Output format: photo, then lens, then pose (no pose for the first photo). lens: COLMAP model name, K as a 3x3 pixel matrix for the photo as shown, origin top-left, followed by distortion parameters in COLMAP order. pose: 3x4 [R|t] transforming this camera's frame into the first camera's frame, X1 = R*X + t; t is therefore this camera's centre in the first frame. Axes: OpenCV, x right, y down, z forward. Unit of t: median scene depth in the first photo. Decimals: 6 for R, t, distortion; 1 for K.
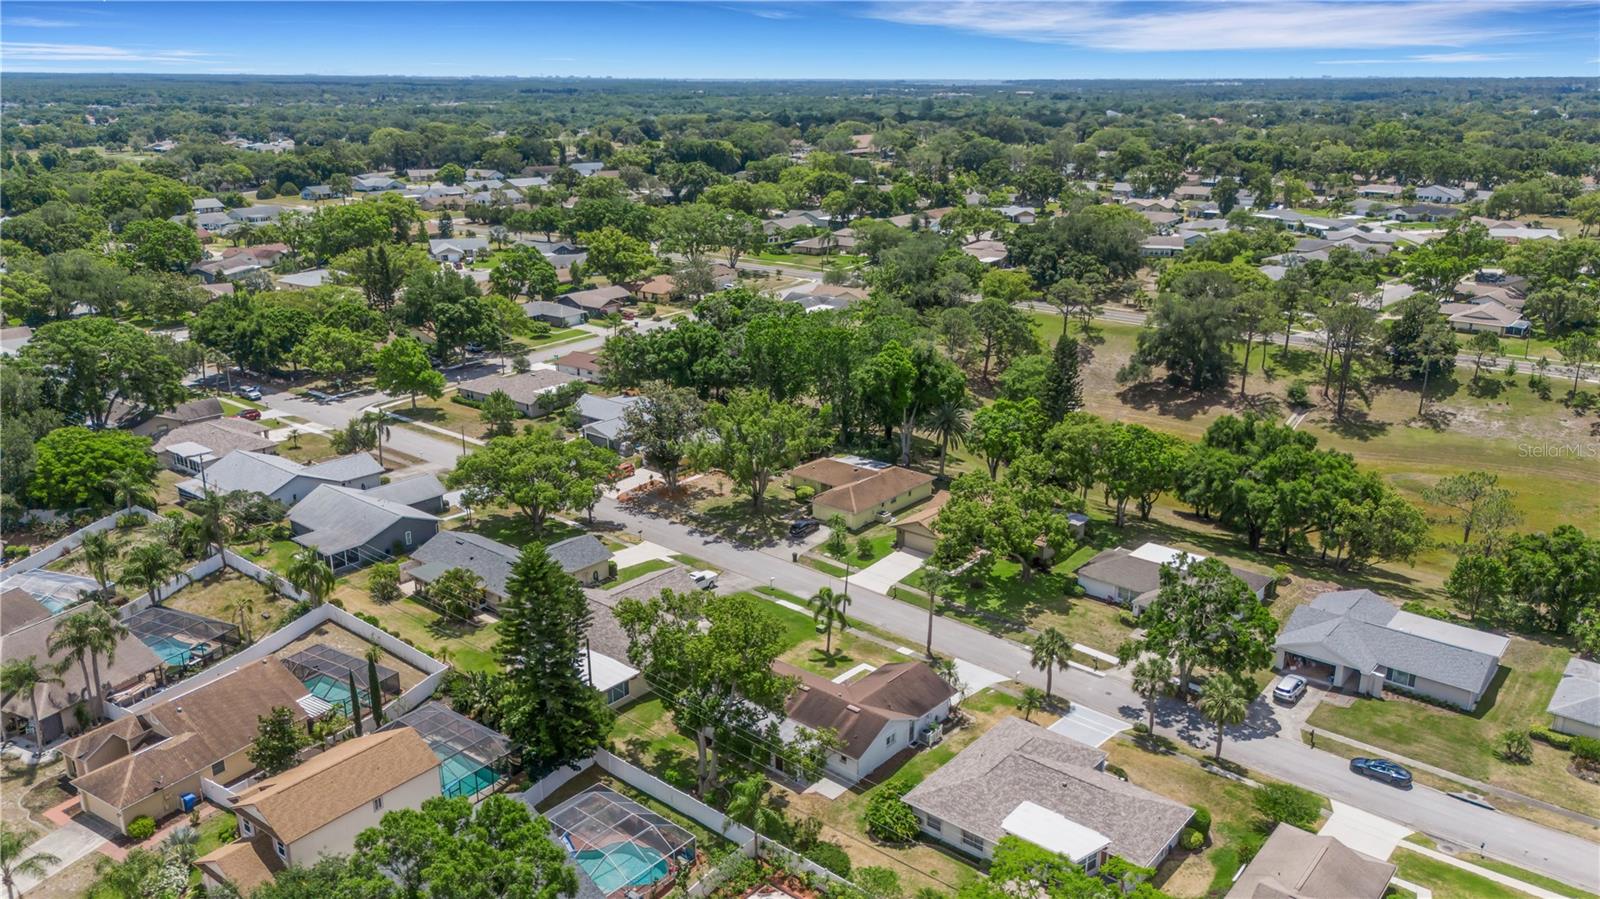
lens RADIAL K [[1188.7, 0, 794.3], [0, 1188.7, 452.3], [0, 0, 1]] dist [0.067714, -0.041391]
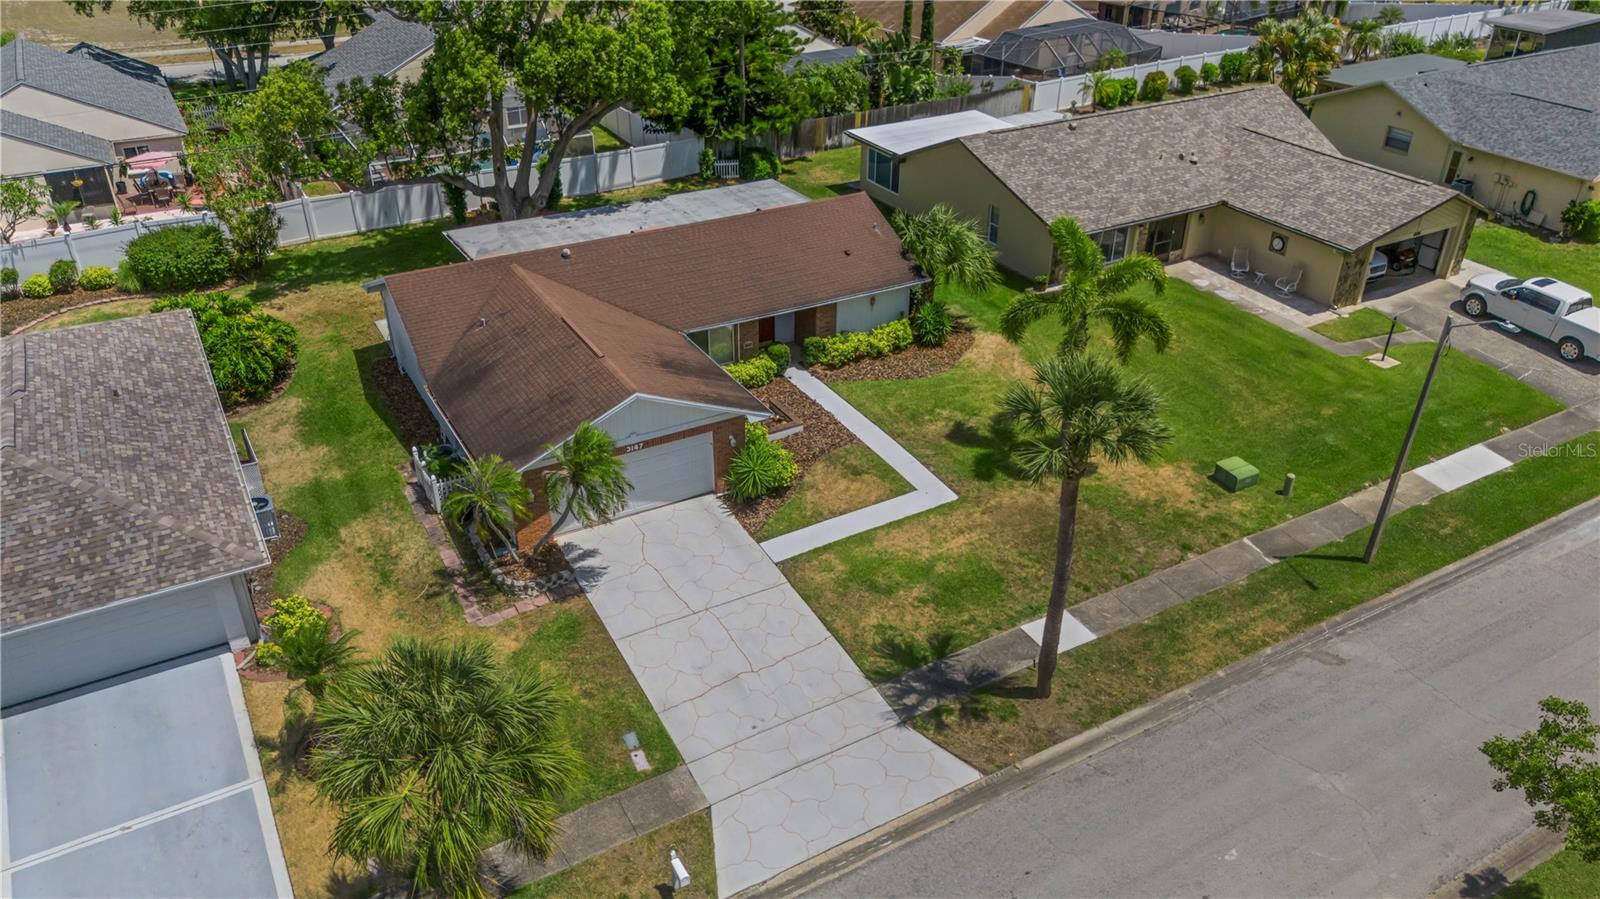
lens RADIAL K [[1181.1, 0, 800.0], [0, 1181.1, 449.5], [0, 0, 1]] dist [0.085487, -0.092165]
pose [[-0.348580, 0.471933, -0.809797, 0.268884], [-0.295065, 0.764803, 0.572724, 0.011129], [0.889623, 0.438583, -0.127344, 0.885569]]
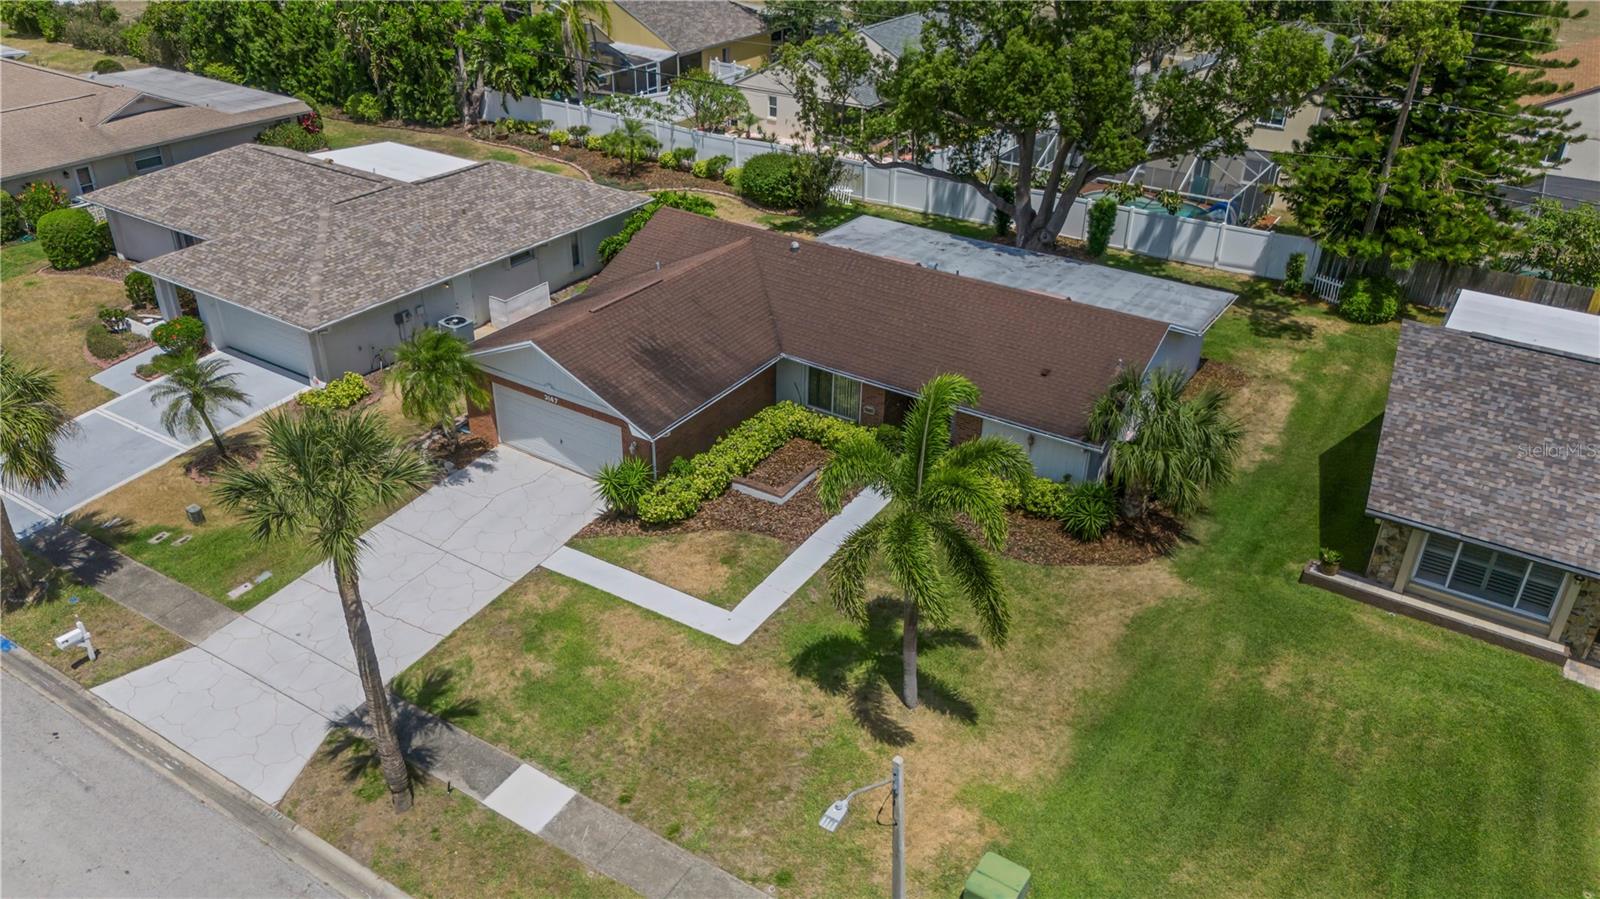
lens RADIAL K [[1188.7, 0, 794.3], [0, 1188.7, 452.3], [0, 0, 1]] dist [0.067714, -0.041391]
pose [[-0.992842, 0.042315, -0.111691, 0.063717], [-0.053648, 0.677503, 0.733561, -0.016431], [0.106711, 0.734301, -0.670383, 1.002454]]
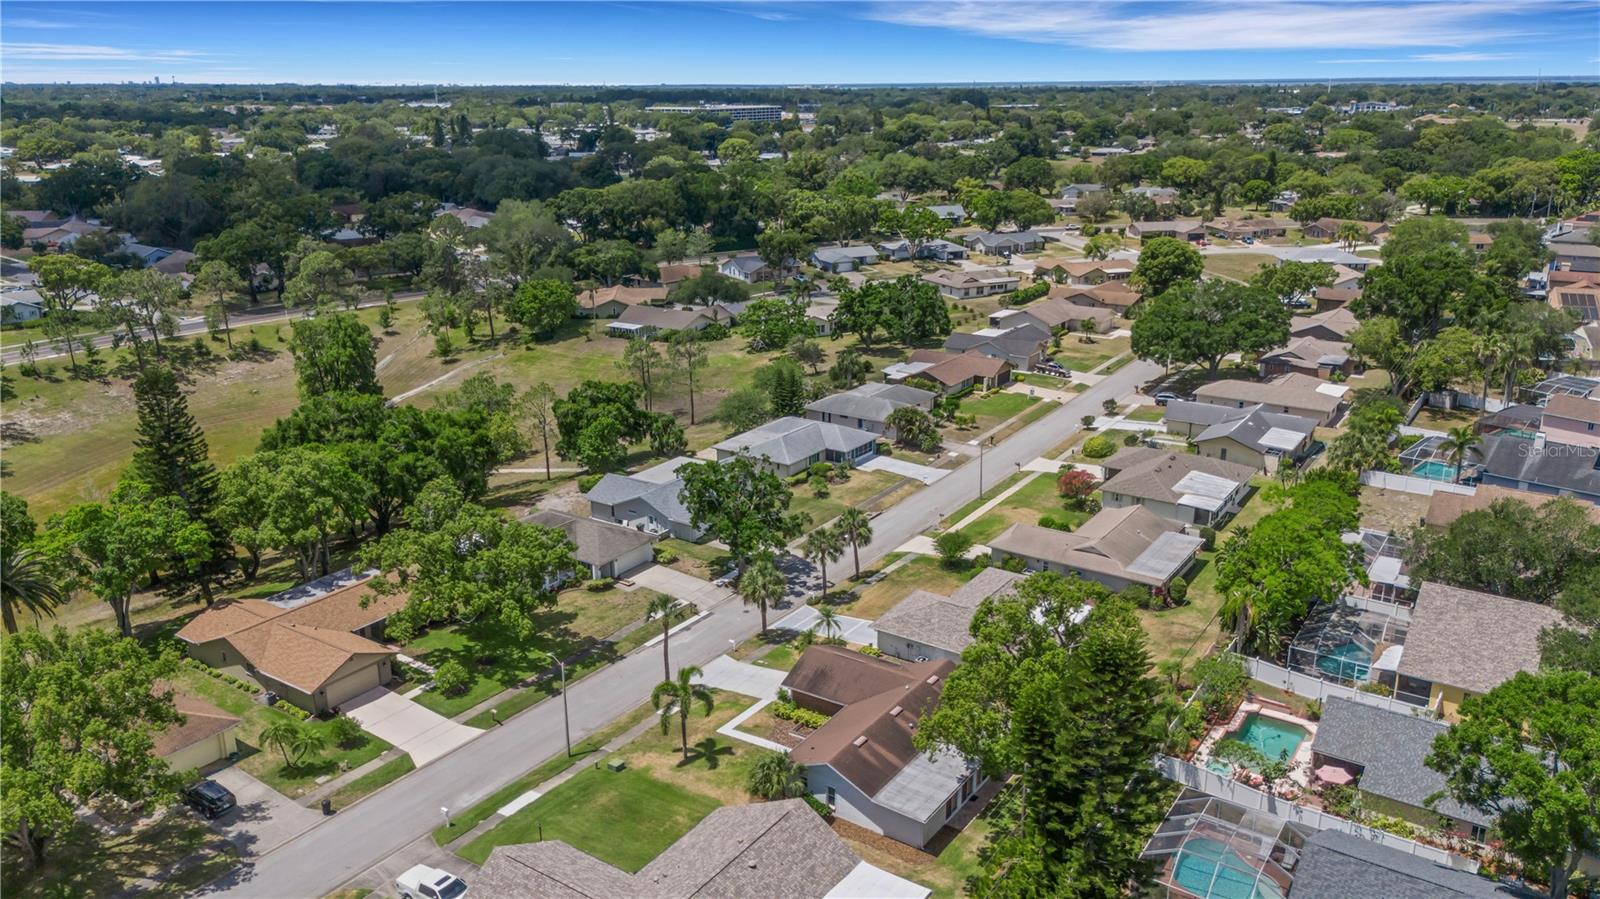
lens RADIAL K [[1181.1, 0, 800.0], [0, 1181.1, 449.5], [0, 0, 1]] dist [0.085487, -0.092165]
pose [[-0.101397, -0.298387, 0.949044, -0.554832], [0.308823, 0.897393, 0.315142, -0.189343], [-0.945699, 0.325042, 0.001156, 0.789265]]
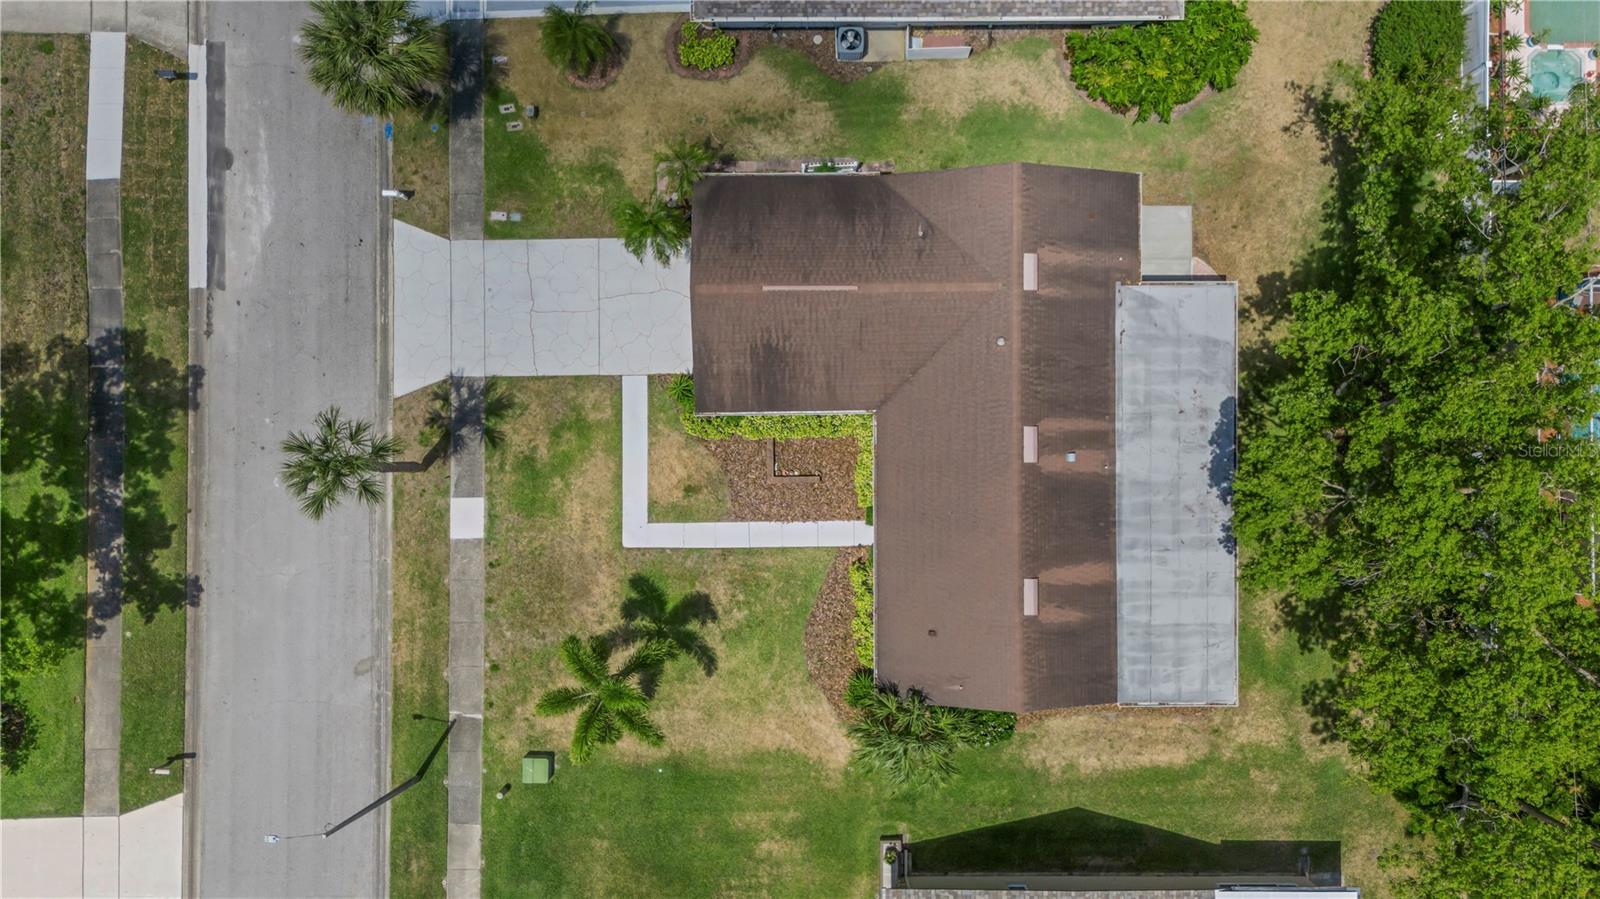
lens RADIAL K [[1175.4, 0, 796.4], [0, 1175.4, 450.6], [0, 0, 1]] dist [0.120378, -0.176927]
pose [[-0.645315, -0.763906, -0.004145, 0.042800], [0.233921, -0.202766, 0.950877, -0.129390], [-0.727221, 0.612645, 0.309541, 0.739612]]
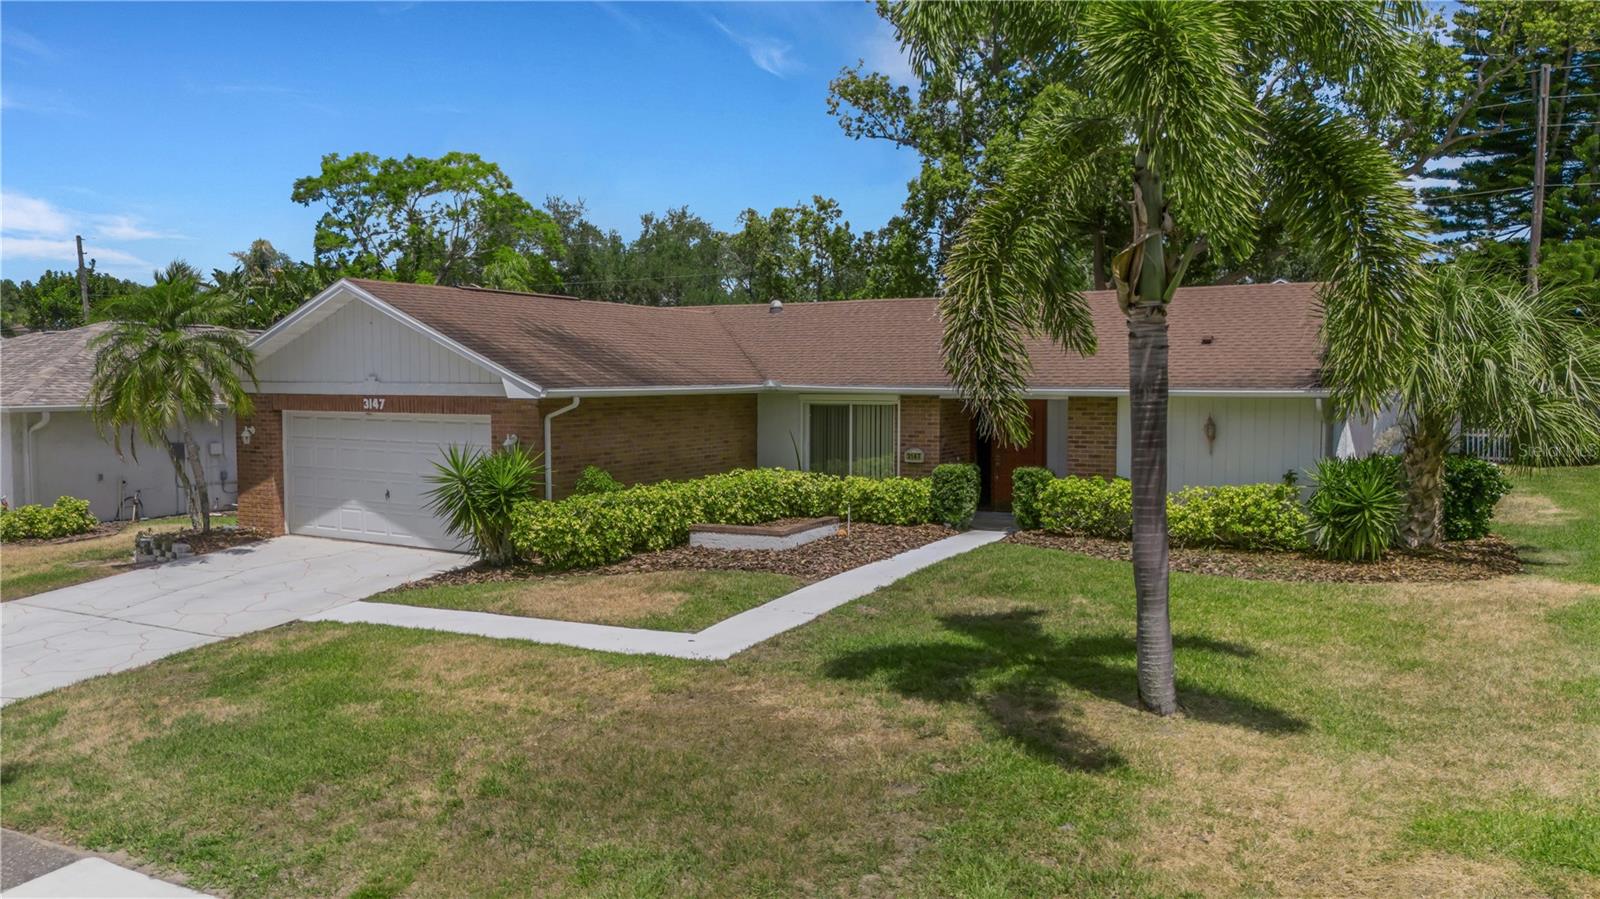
lens RADIAL K [[1188.7, 0, 794.3], [0, 1188.7, 452.3], [0, 0, 1]] dist [0.067714, -0.041391]
pose [[-0.984557, 0.007246, -0.174916, 0.061367], [-0.058332, 0.928470, 0.366797, 0.109359], [0.165062, 0.371336, -0.913709, 0.965175]]
